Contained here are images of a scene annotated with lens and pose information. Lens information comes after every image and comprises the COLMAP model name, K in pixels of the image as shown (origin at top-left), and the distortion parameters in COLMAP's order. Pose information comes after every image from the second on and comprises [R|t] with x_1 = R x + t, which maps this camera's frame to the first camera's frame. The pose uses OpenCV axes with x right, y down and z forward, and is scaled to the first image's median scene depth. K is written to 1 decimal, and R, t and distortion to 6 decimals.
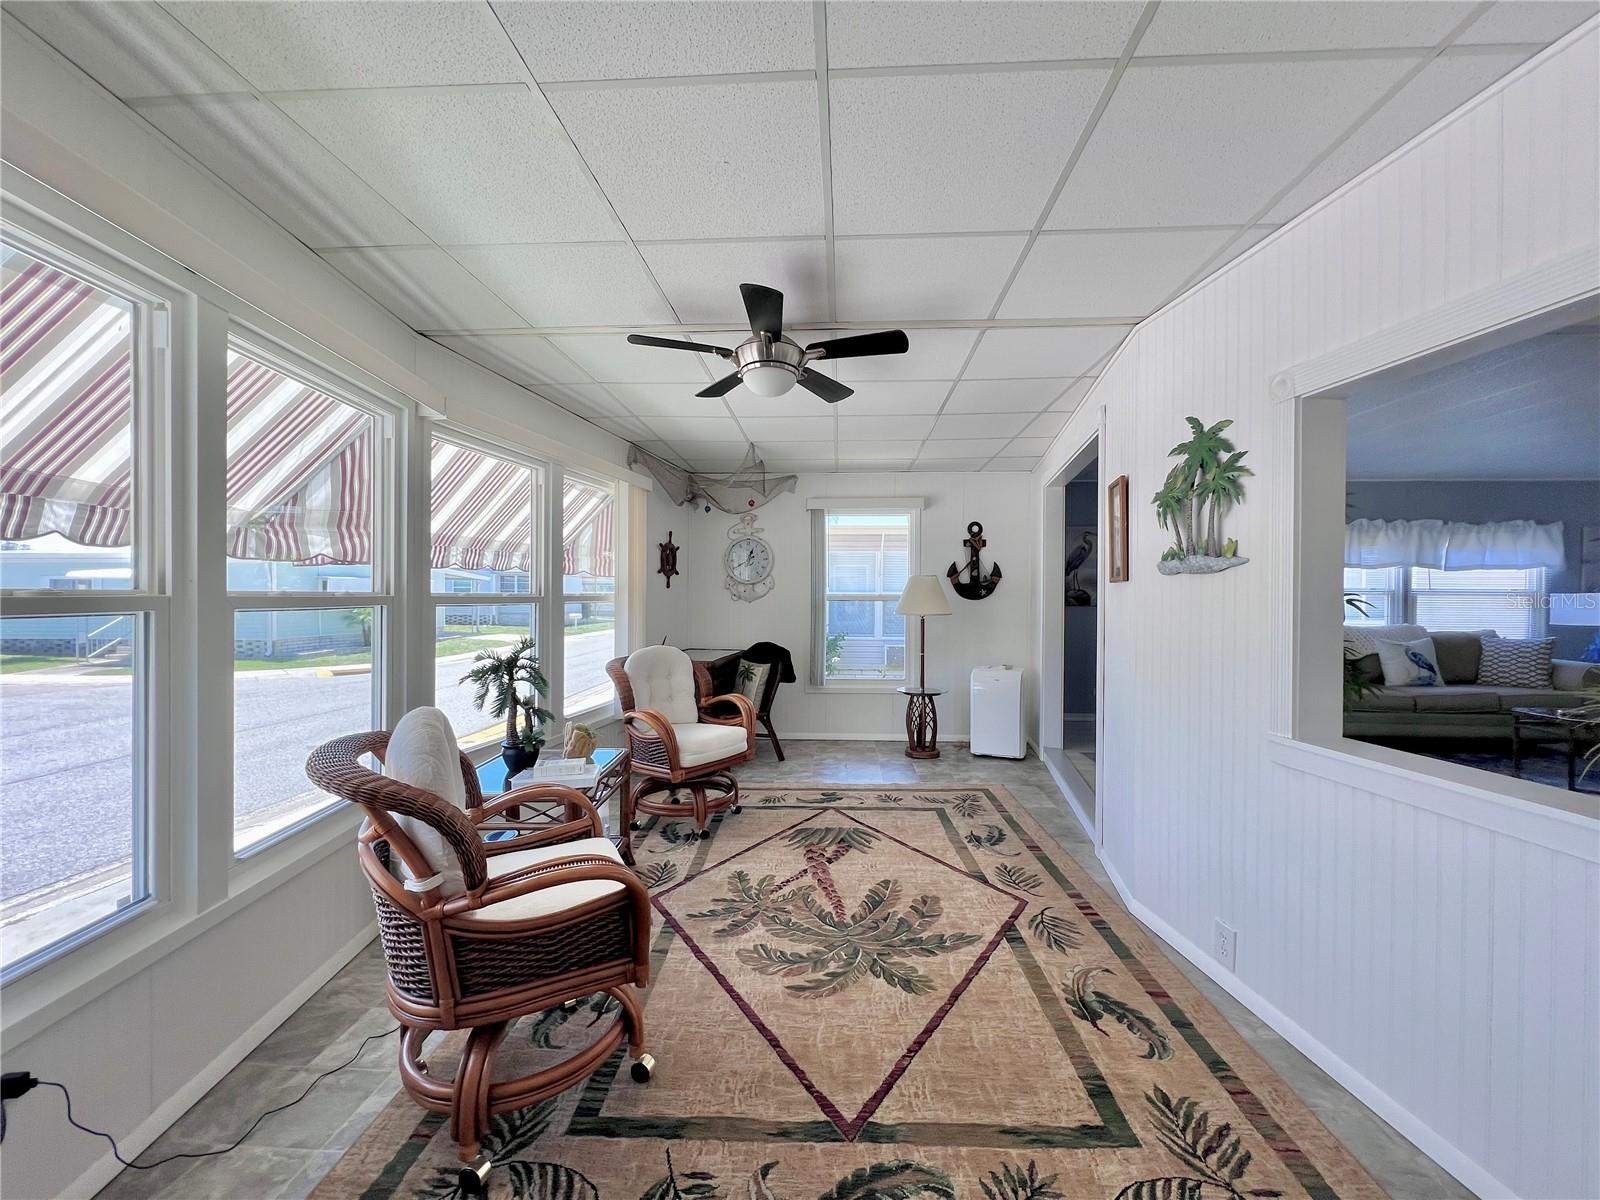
lens RADIAL K [[709.8, 0, 800.0], [0, 709.8, 600.0], [0, 0, 1]] dist [0.000661, 0.000157]
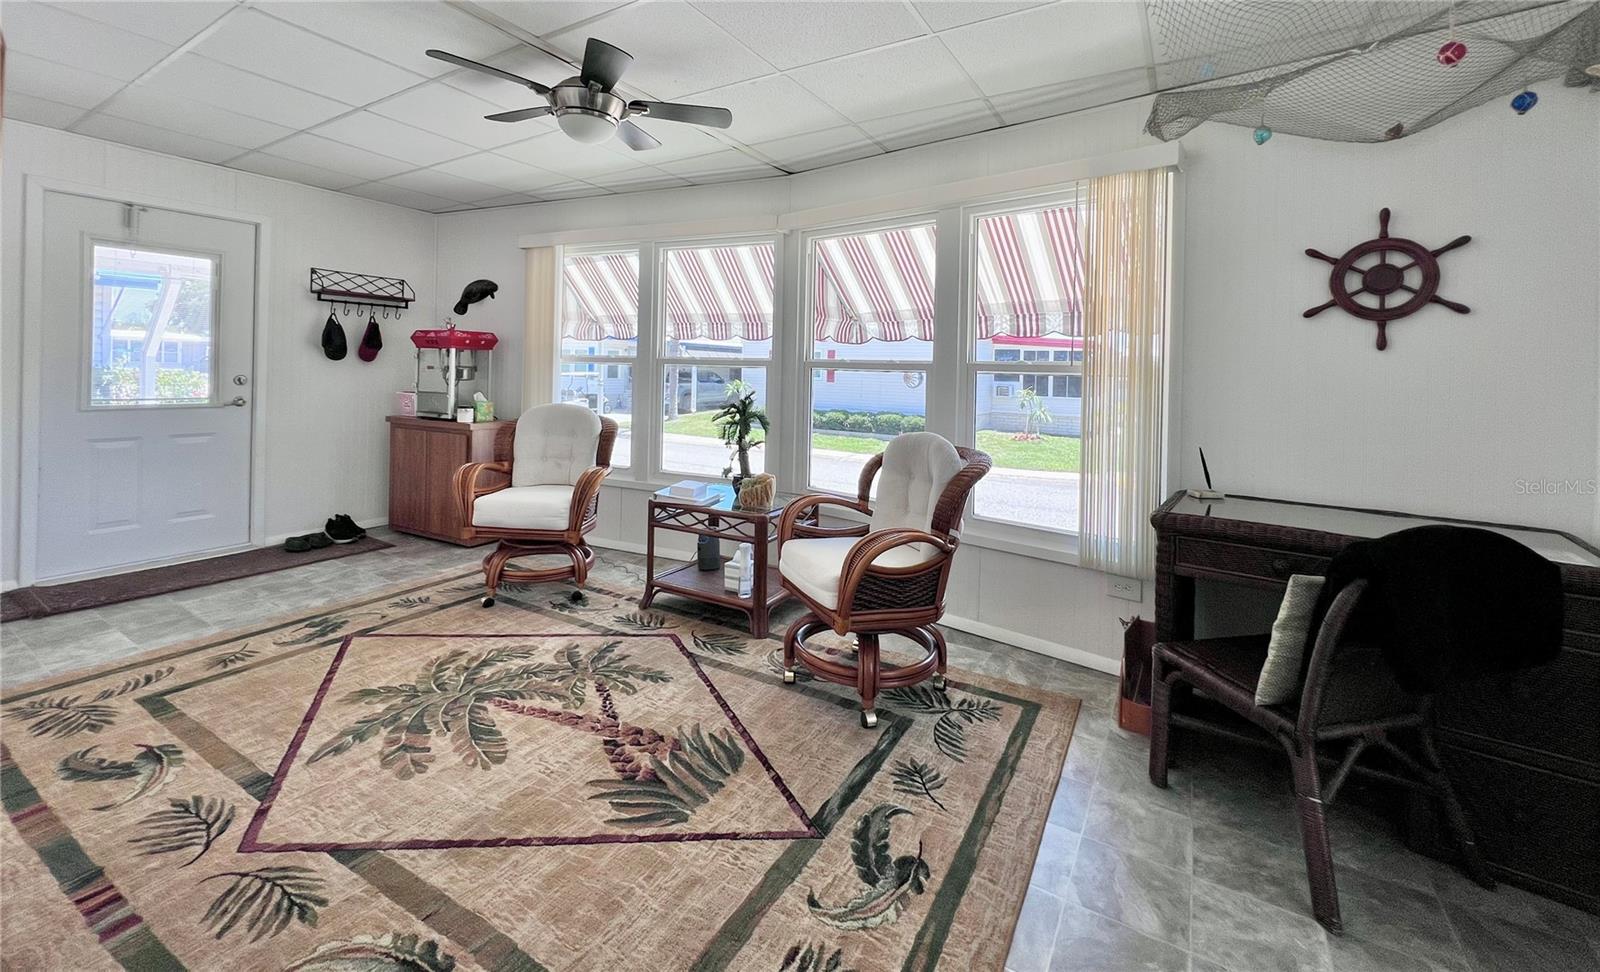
lens RADIAL K [[601.5, 0, 800.0], [0, 601.5, 486.0], [0, 0, 1]] dist [-0.000734, -0.000287]
pose [[-0.474259, 0.149660, -0.867571, 0.454904], [-0.035888, 0.981340, 0.188903, 0.005773], [0.879653, 0.120725, -0.460039, 1.499194]]
